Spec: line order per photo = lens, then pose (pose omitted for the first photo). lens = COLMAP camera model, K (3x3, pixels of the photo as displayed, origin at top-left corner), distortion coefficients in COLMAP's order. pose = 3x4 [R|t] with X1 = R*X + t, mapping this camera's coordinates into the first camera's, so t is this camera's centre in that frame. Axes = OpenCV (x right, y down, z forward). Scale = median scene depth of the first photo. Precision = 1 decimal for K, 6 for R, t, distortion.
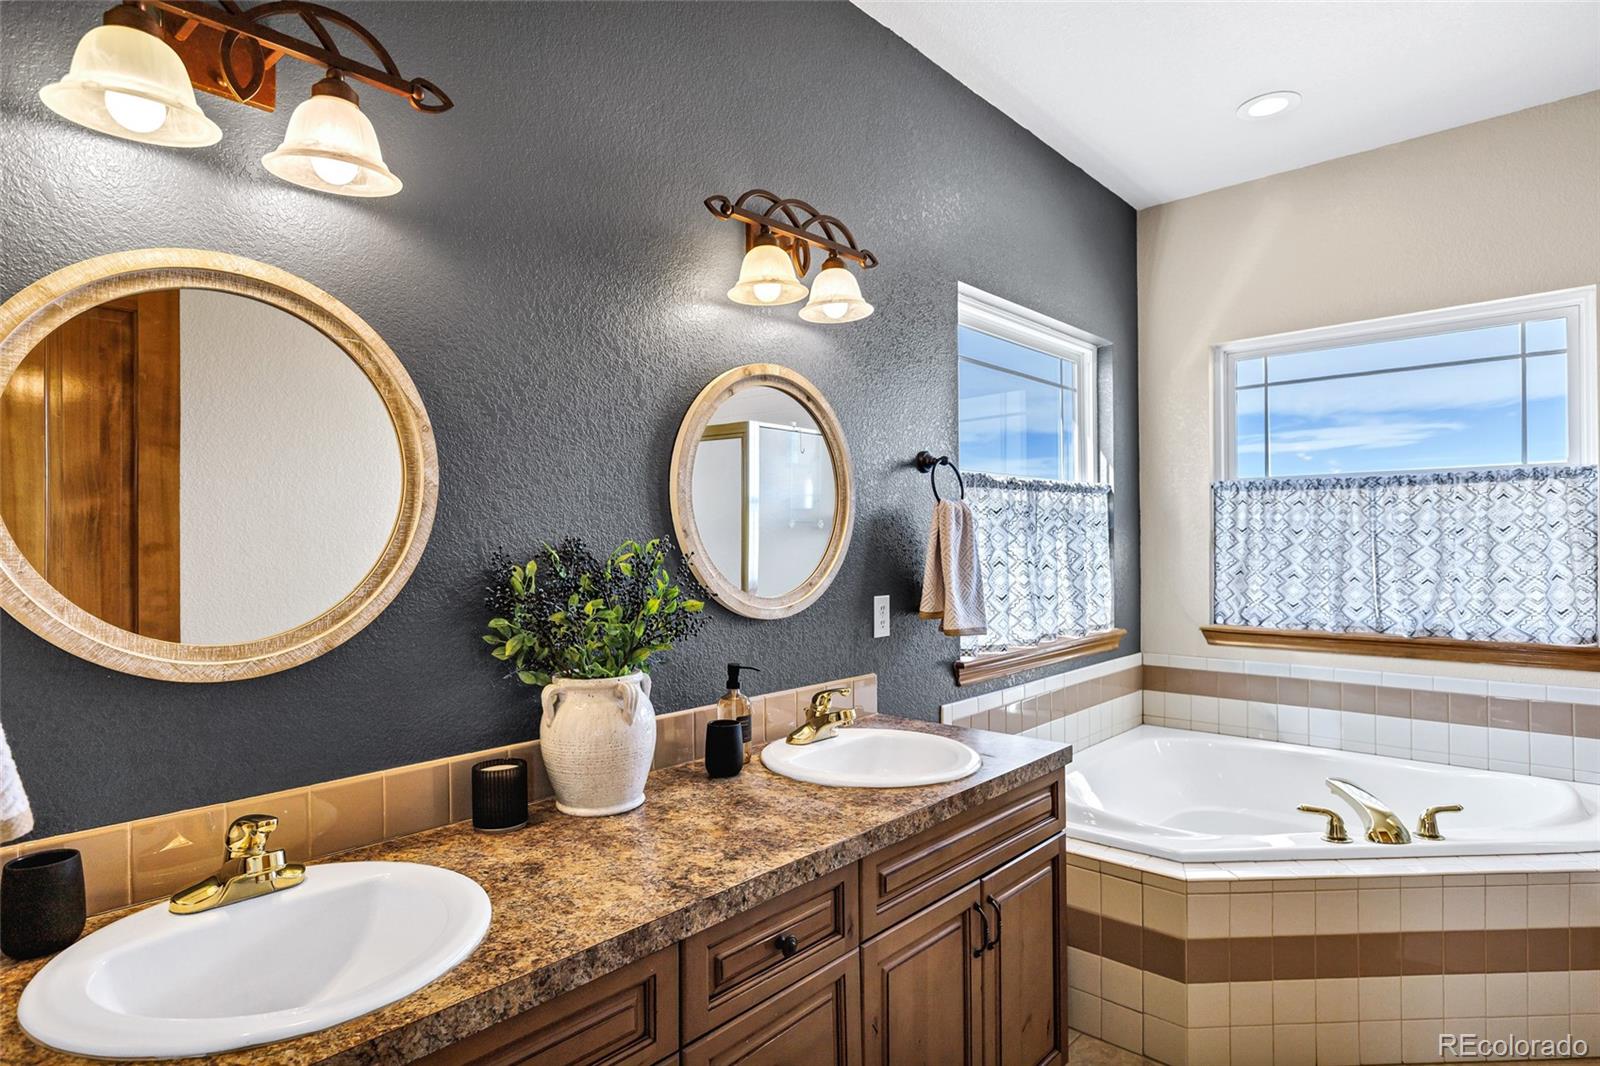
lens RADIAL K [[855.1, 0, 800.0], [0, 855.1, 533.0], [0, 0, 1]] dist [0.000337, -0.027836]
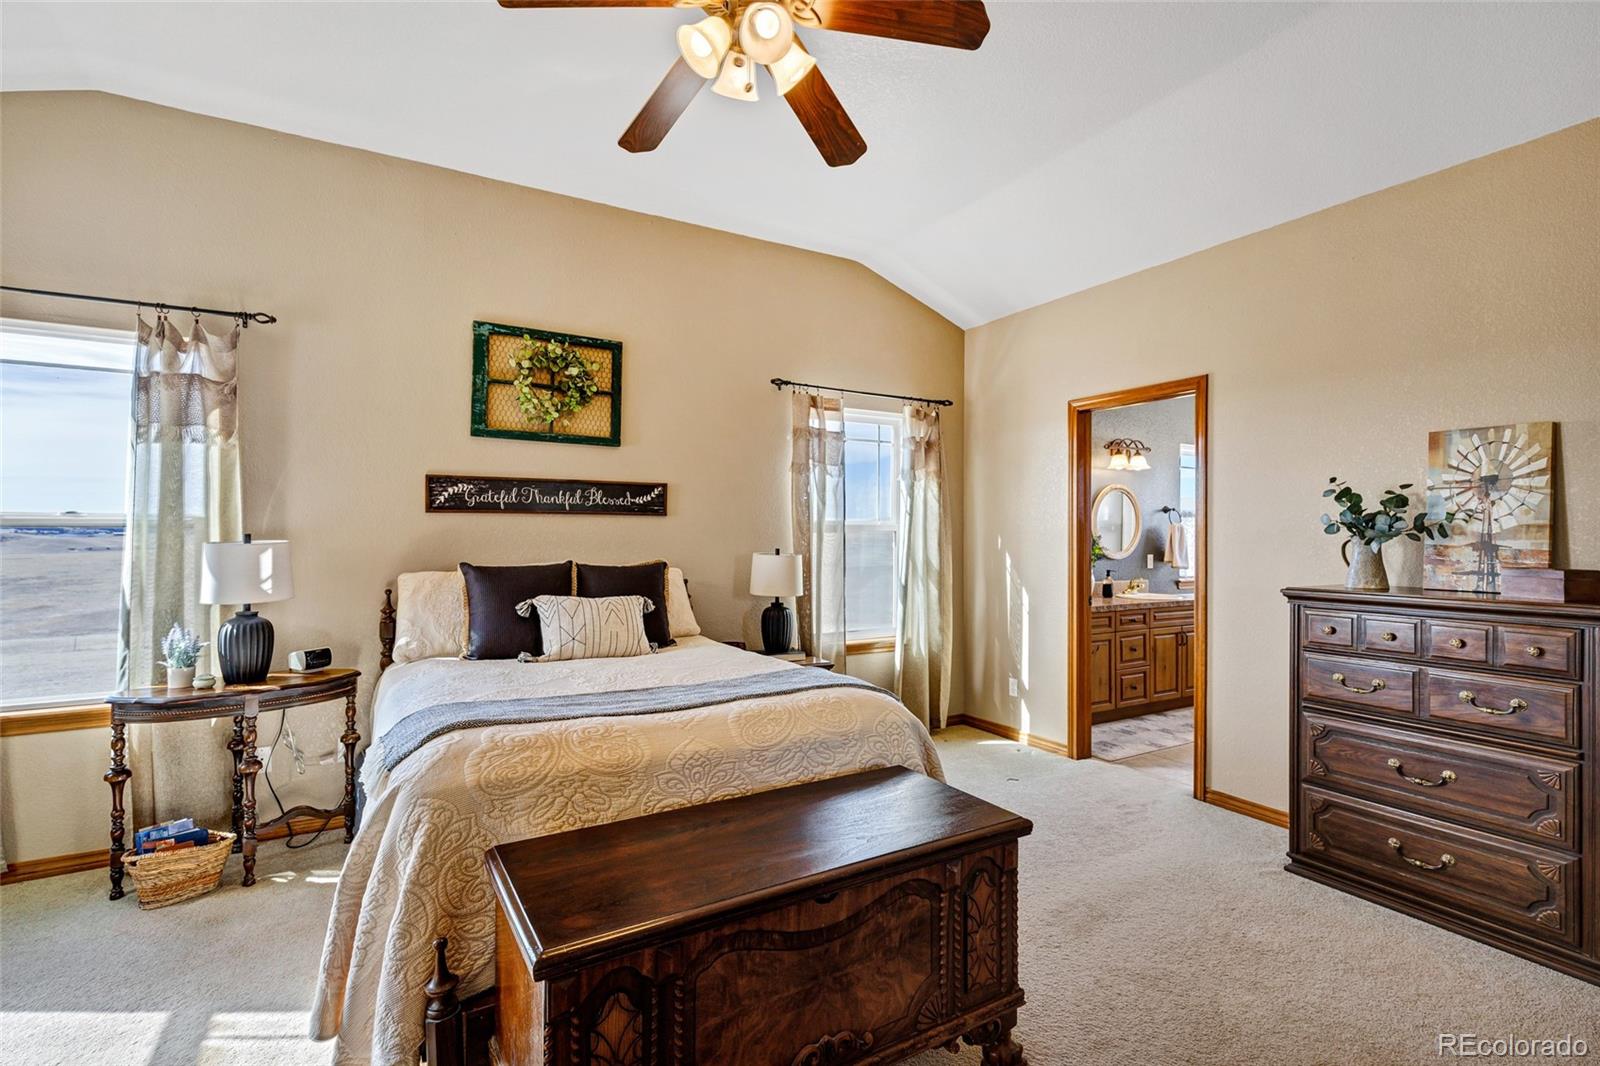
lens RADIAL K [[734.5, 0, 800.0], [0, 734.5, 533.0], [0, 0, 1]] dist [0.002504, 0.000196]
pose [[0.951465, 0.012027, -0.307521, -0.321150], [-0.009089, 0.999898, 0.010985, -0.023861], [0.307622, -0.007657, 0.951478, -2.092137]]
